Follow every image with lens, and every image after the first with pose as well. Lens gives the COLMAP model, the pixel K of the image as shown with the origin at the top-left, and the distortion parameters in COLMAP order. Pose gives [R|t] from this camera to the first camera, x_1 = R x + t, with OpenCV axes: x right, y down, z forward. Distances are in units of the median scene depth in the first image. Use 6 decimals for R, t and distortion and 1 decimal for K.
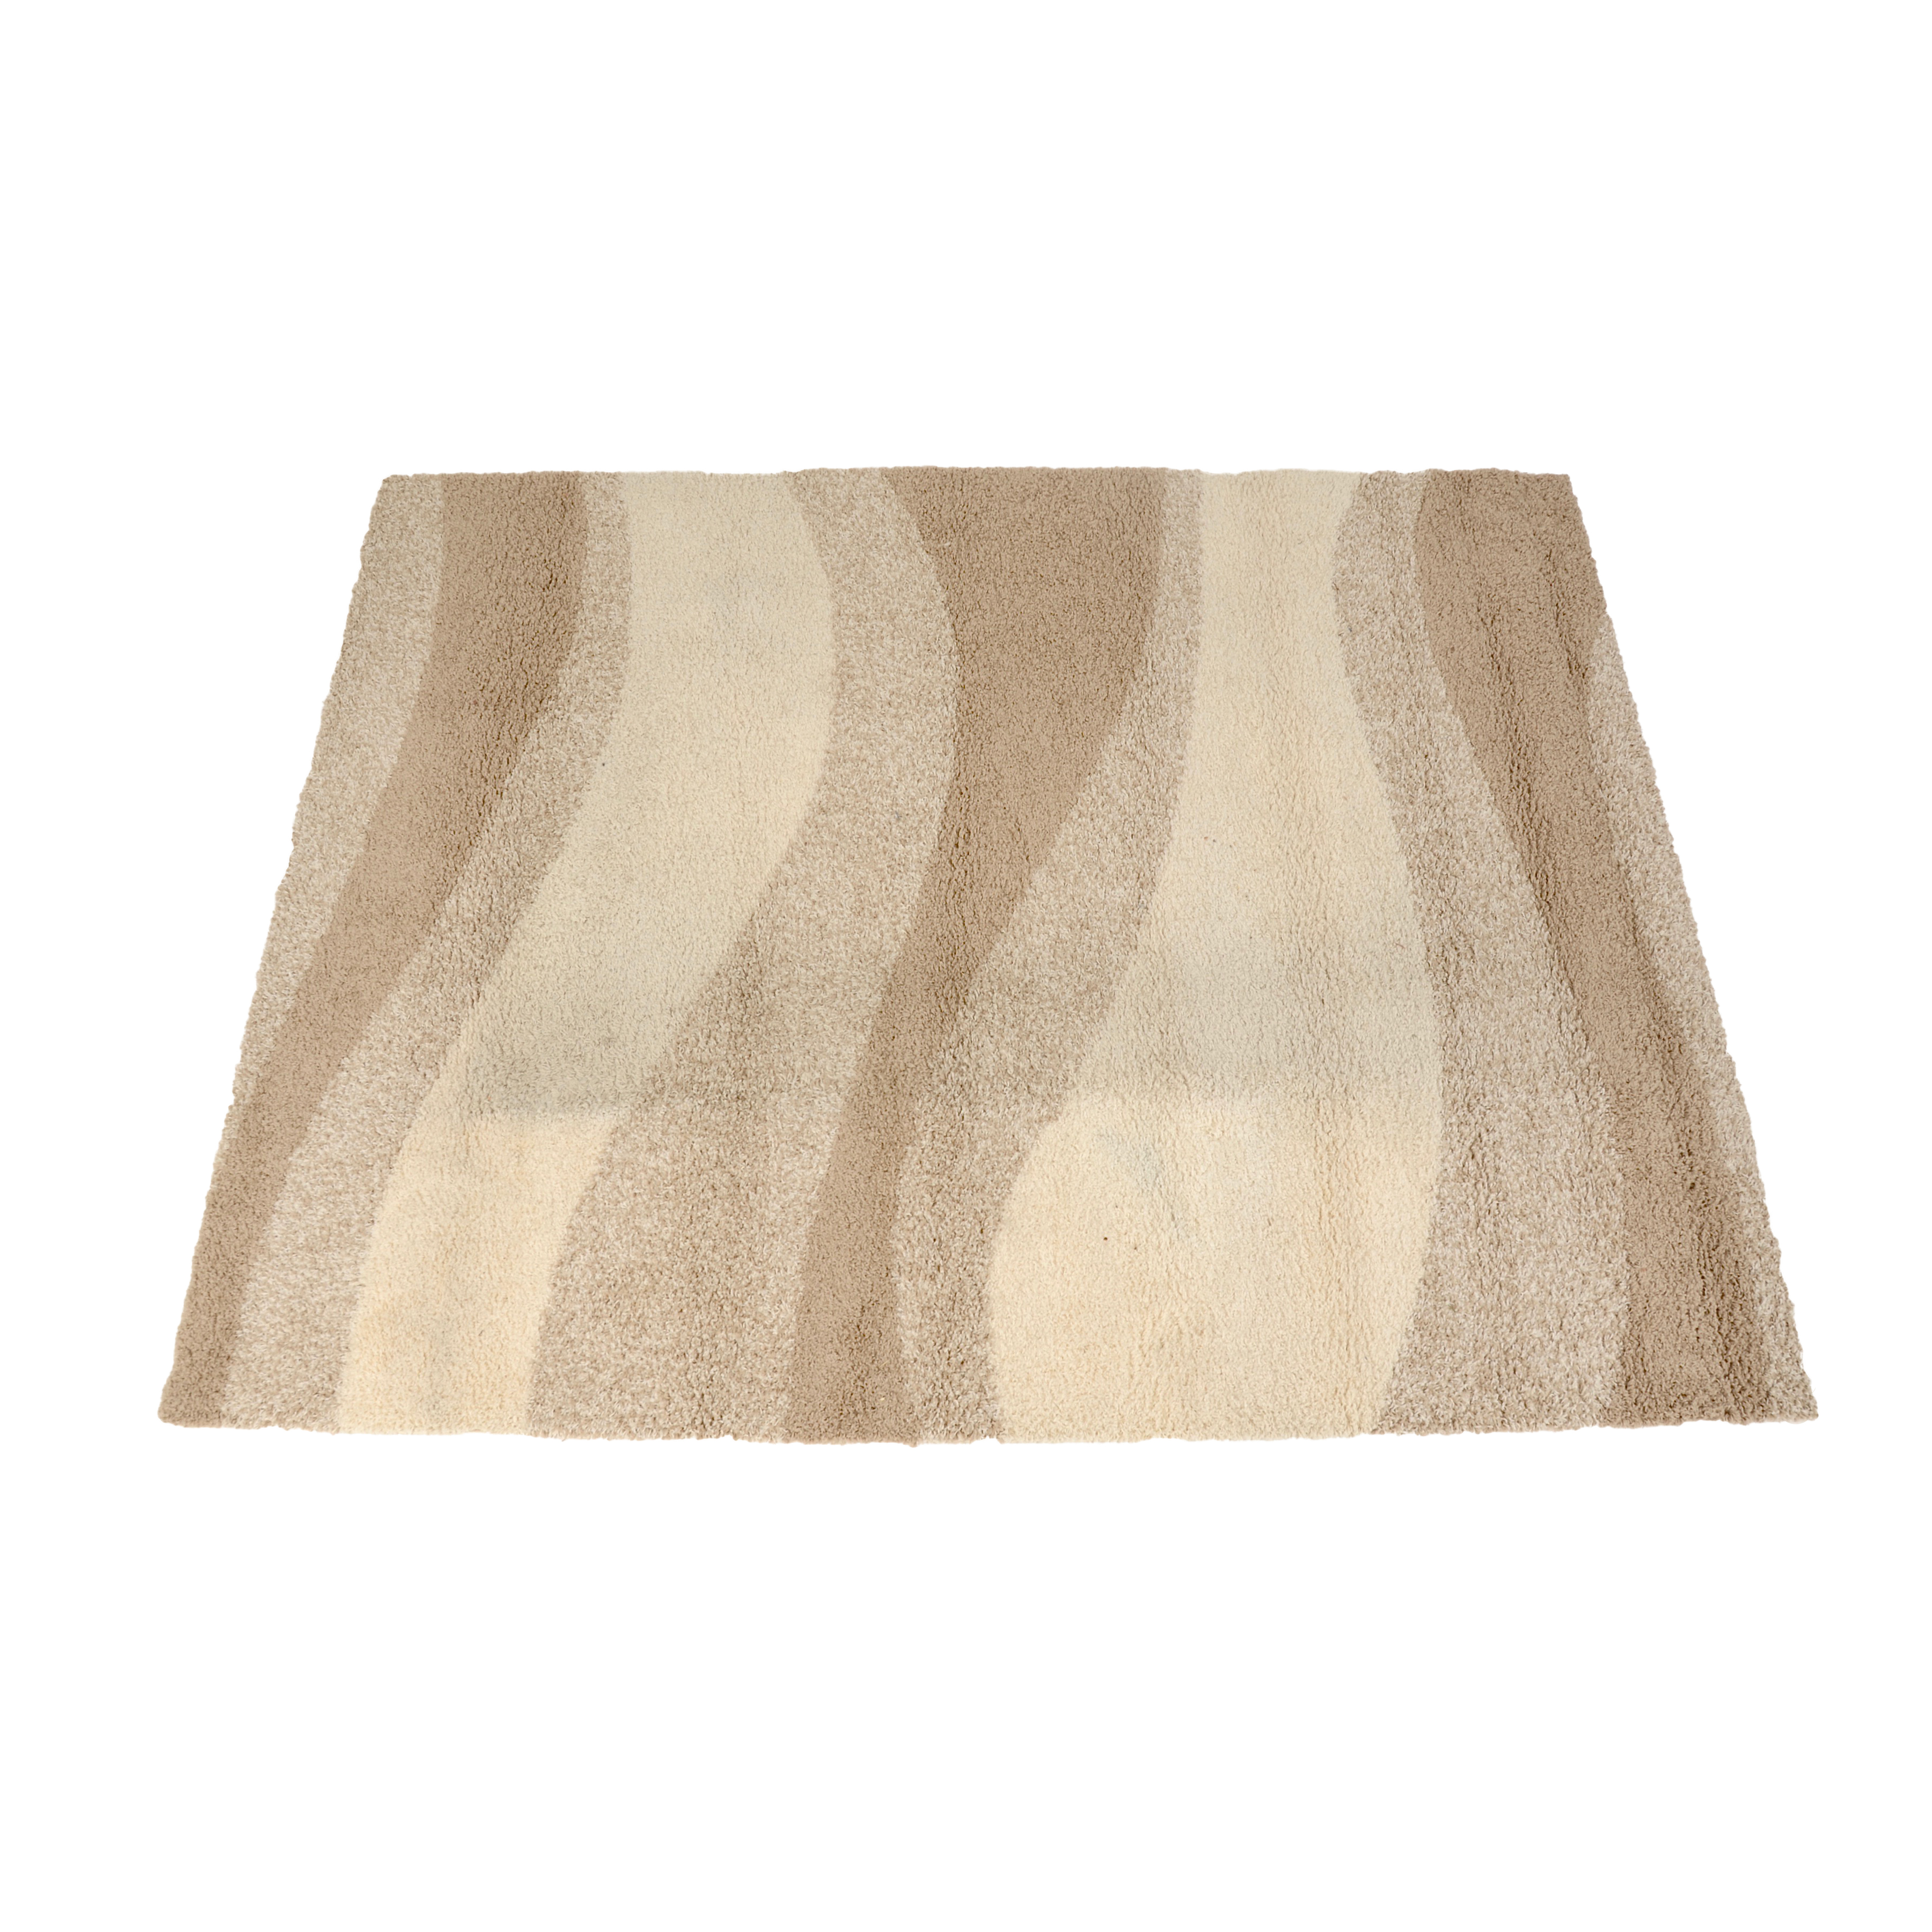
lens RADIAL K [[1899.5, 0, 965.5], [0, 1899.5, 971.0], [0, 0, 1]] dist [0.086774, 0.000000]
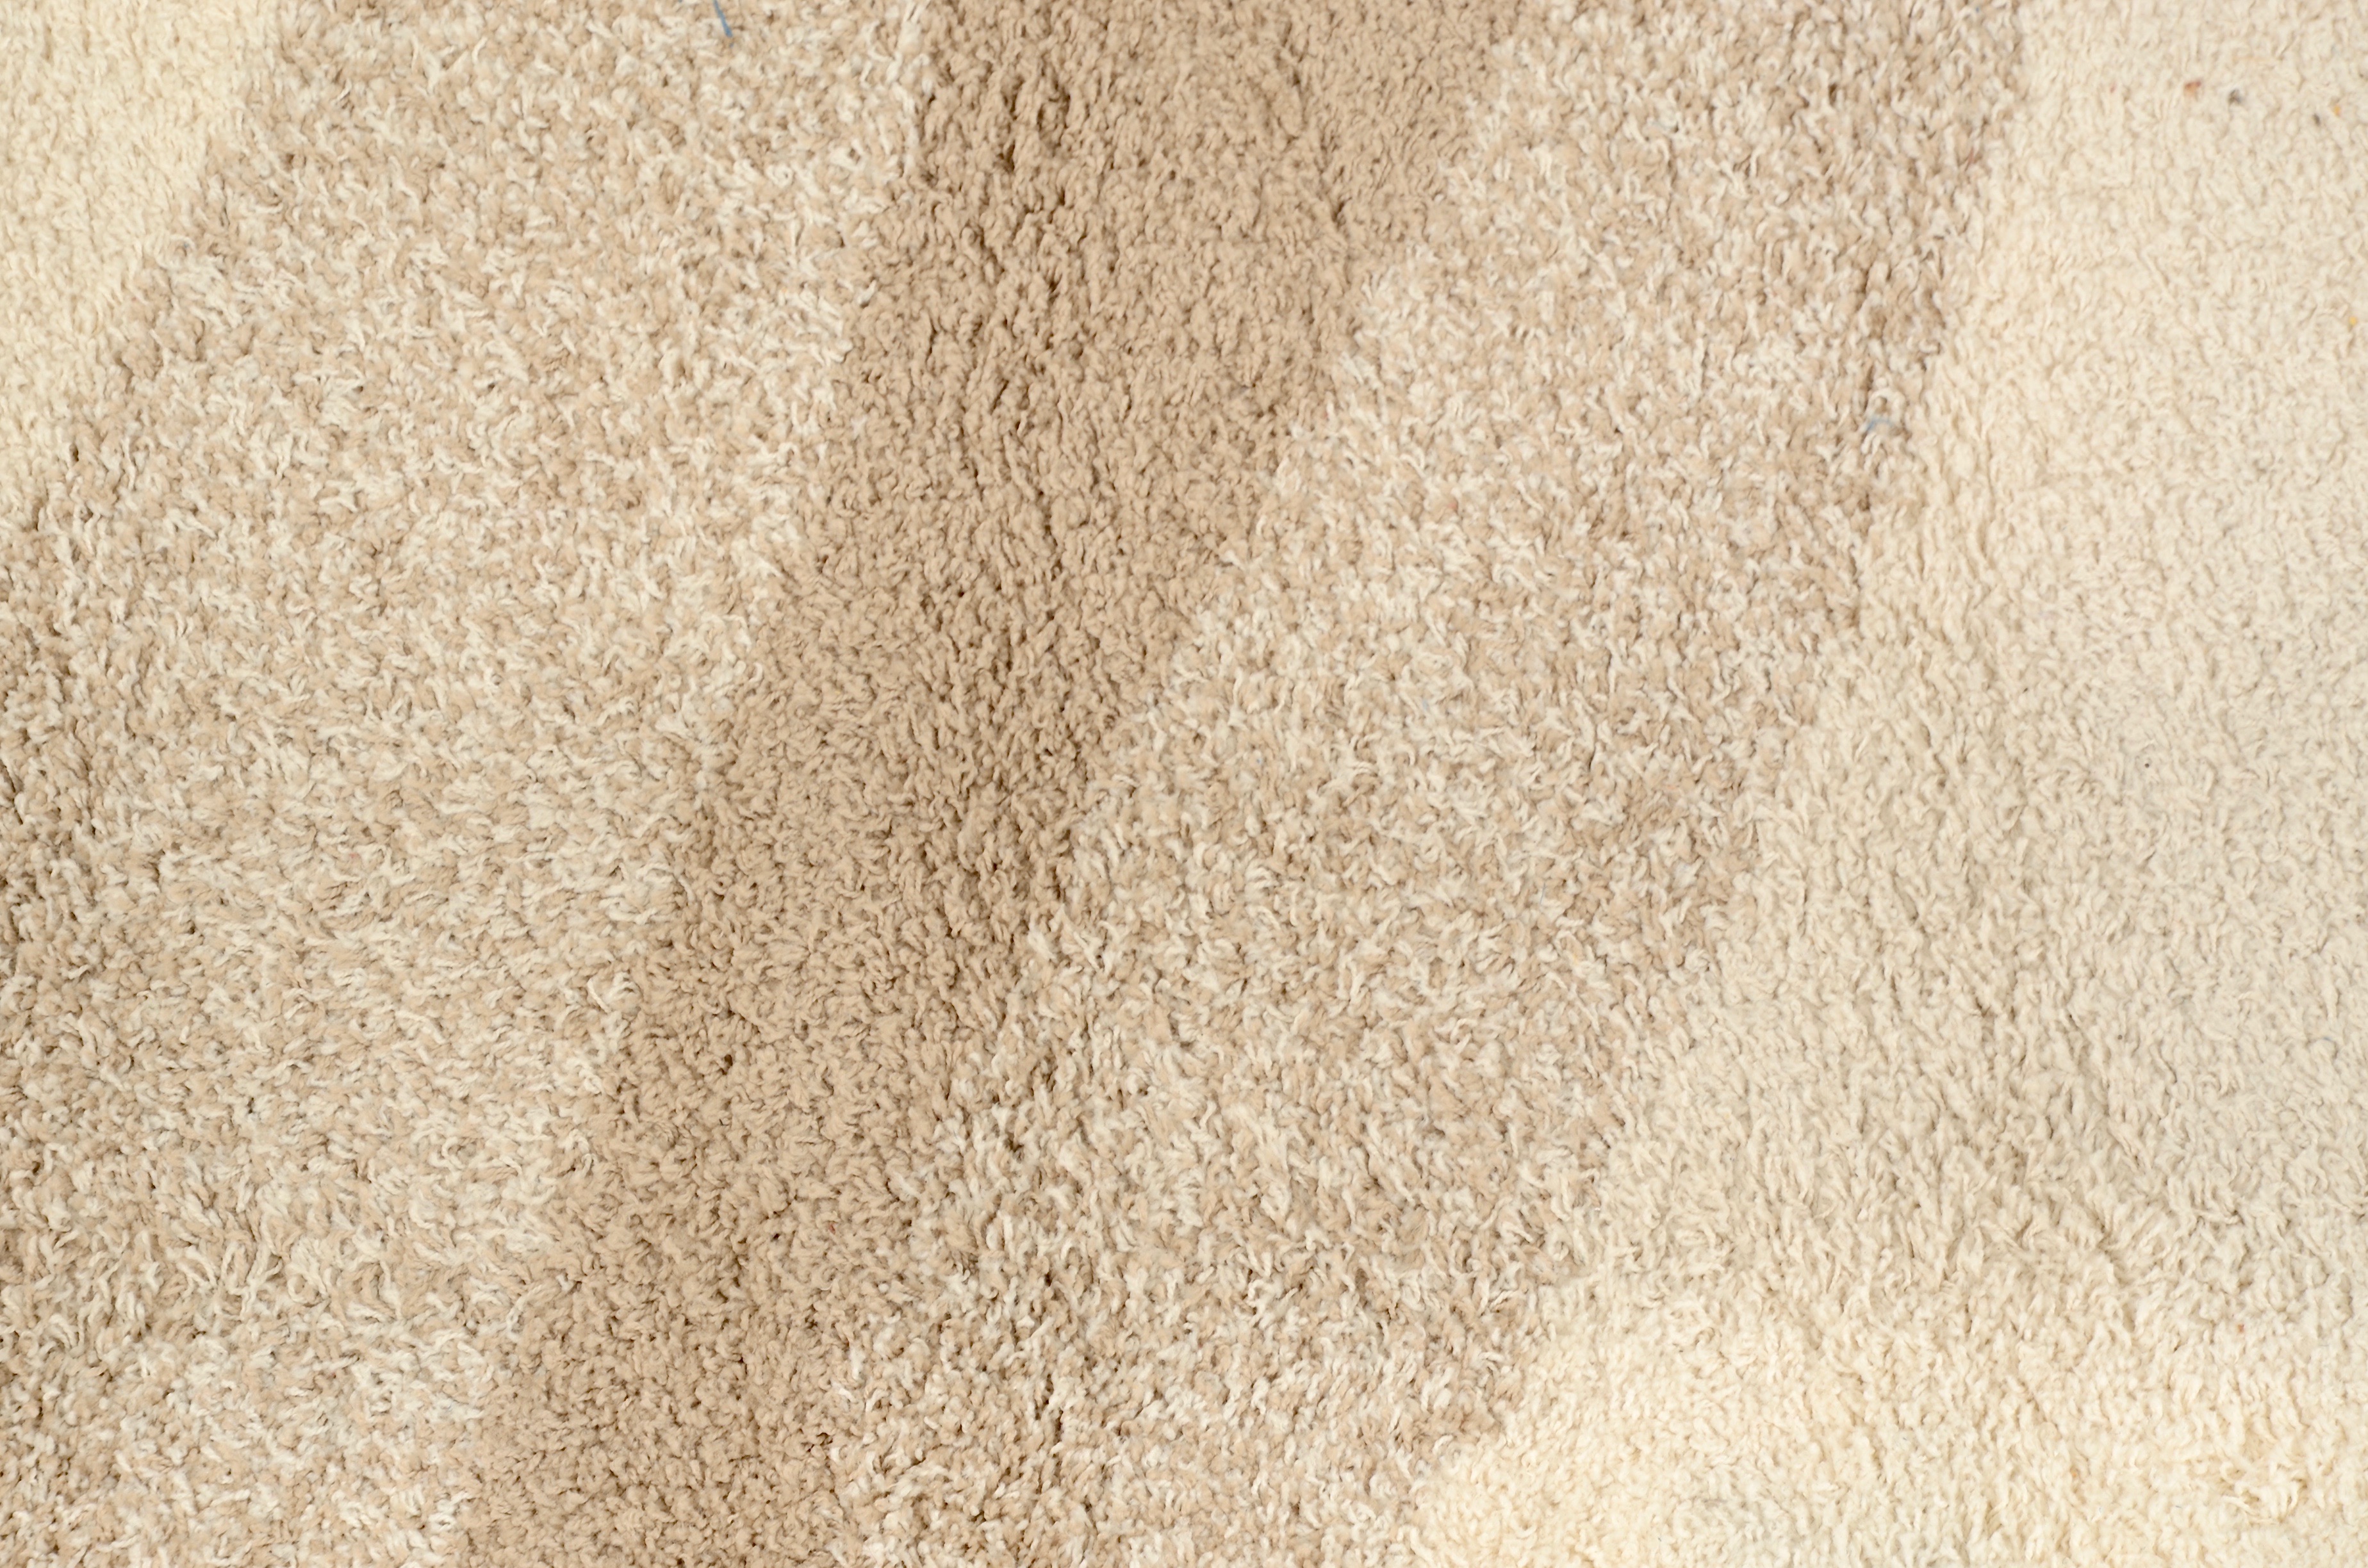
lens RADIAL K [[7406.2, 0, 1183.8], [0, 7406.2, 769.6], [0, 0, 1]] dist [1.138173, 0.000000]
pose [[0.999233, -0.018928, 0.034281, -0.014851], [0.019231, 0.999779, -0.008538, 0.010357], [-0.034112, 0.009191, 0.999376, 0.156151]]
